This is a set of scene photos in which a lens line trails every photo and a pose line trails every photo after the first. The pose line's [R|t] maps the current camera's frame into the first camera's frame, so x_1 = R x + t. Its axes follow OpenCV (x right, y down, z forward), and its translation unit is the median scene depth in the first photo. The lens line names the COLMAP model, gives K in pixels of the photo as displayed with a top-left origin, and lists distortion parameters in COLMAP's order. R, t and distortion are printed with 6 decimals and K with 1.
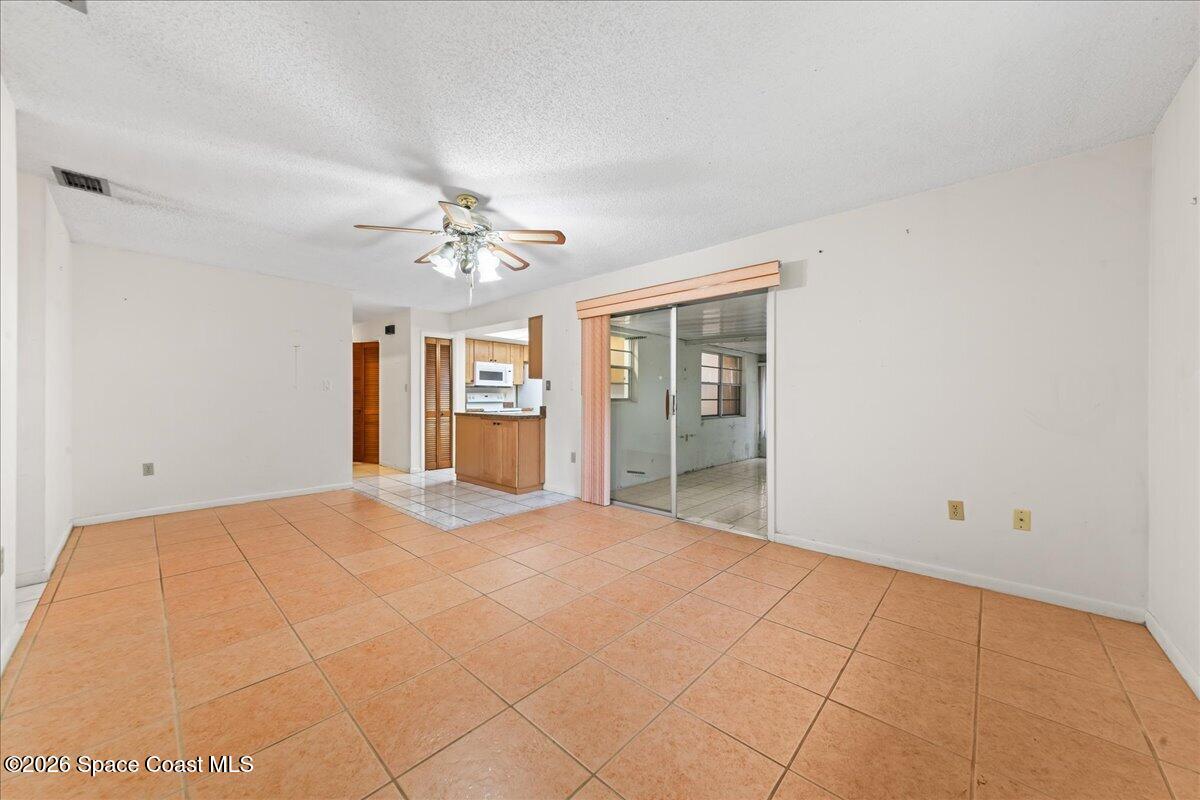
lens RADIAL K [[424.4, 0, 599.1], [0, 424.4, 395.2], [0, 0, 1]] dist [0.000418, 0.000302]
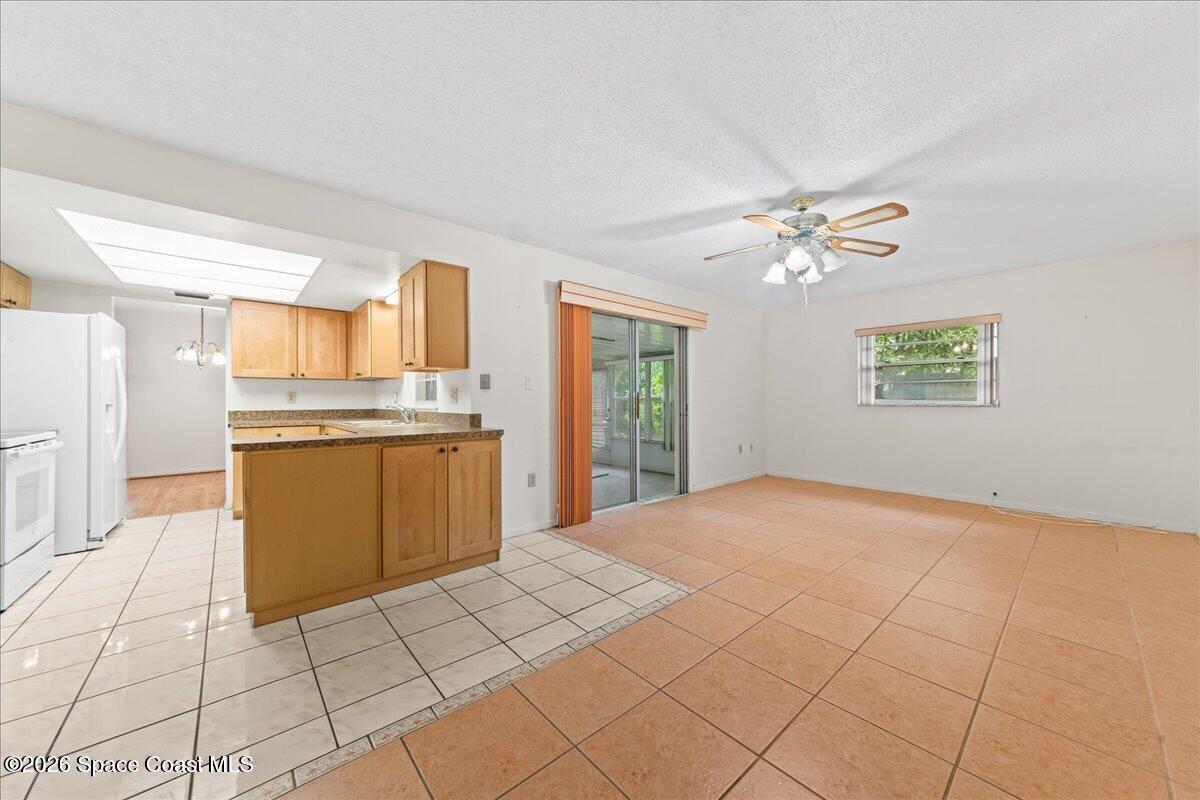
lens RADIAL K [[429.4, 0, 596.1], [0, 429.4, 397.2], [0, 0, 1]] dist [-0.000678, 0.000011]
pose [[0.116463, 0.002865, 0.993191, -0.949509], [0.000638, 0.999995, -0.002959, 0.003126], [-0.993195, 0.000978, 0.116461, 0.947288]]
